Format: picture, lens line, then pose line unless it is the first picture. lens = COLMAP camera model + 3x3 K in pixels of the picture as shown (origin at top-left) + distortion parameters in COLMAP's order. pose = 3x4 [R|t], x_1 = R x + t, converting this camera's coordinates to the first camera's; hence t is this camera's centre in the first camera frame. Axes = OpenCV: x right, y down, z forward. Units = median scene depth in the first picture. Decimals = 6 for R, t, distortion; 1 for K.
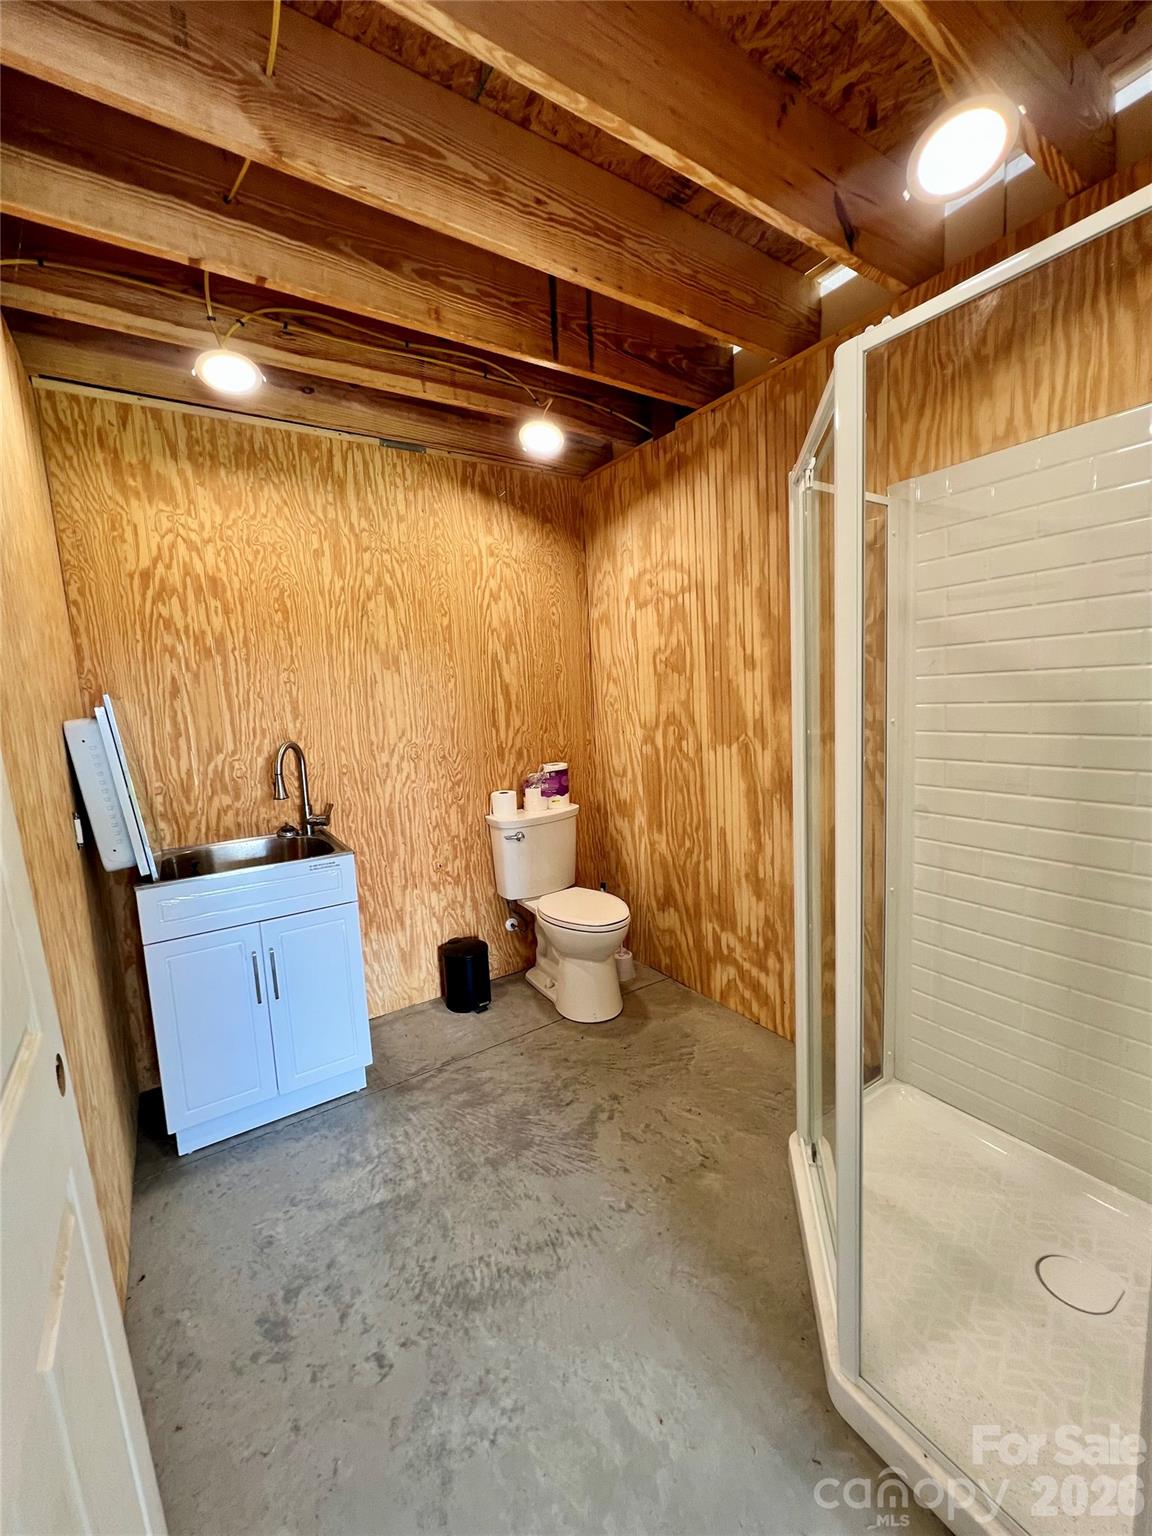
lens RADIAL K [[618.3, 0, 572.3], [0, 618.3, 754.2], [0, 0, 1]] dist [-0.000902, 0.002004]
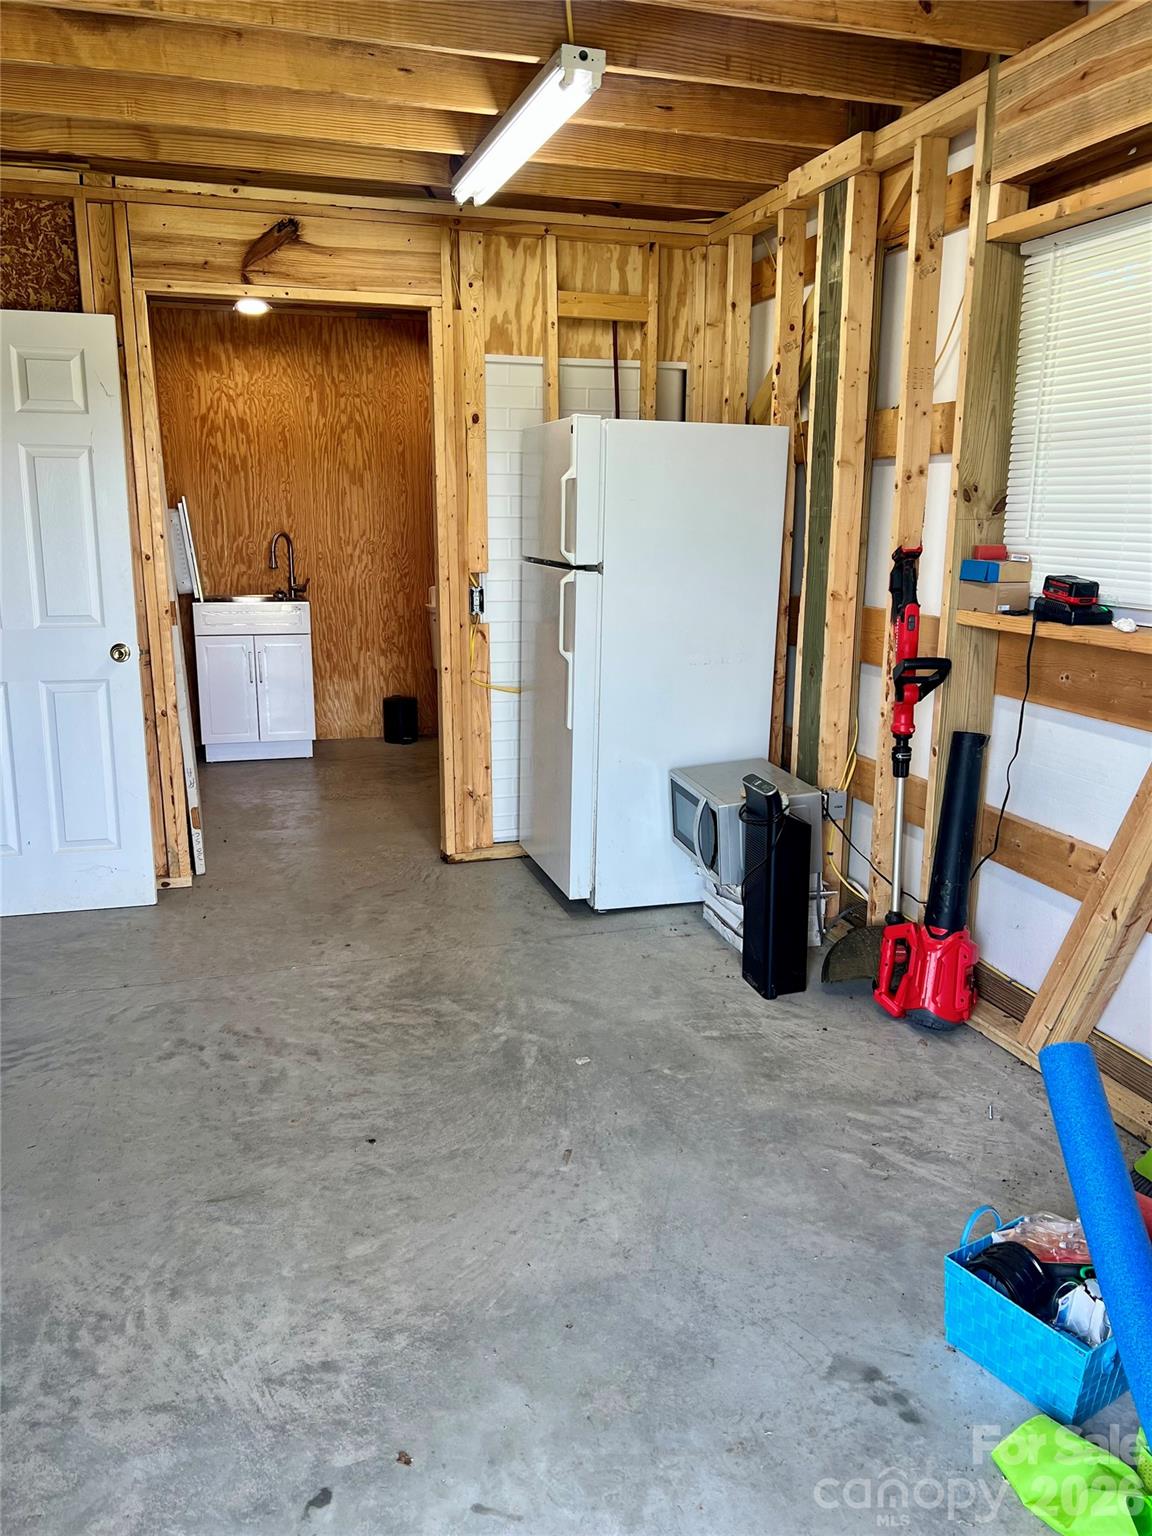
lens RADIAL K [[1155.5, 0, 580.3], [0, 1155.5, 773.4], [0, 0, 1]] dist [-0.013320, -0.011363]
pose [[0.959362, 0.118178, -0.256239, 0.981623], [-0.083647, 0.986364, 0.141739, 0.096813], [0.269495, -0.114545, 0.956165, -1.486139]]
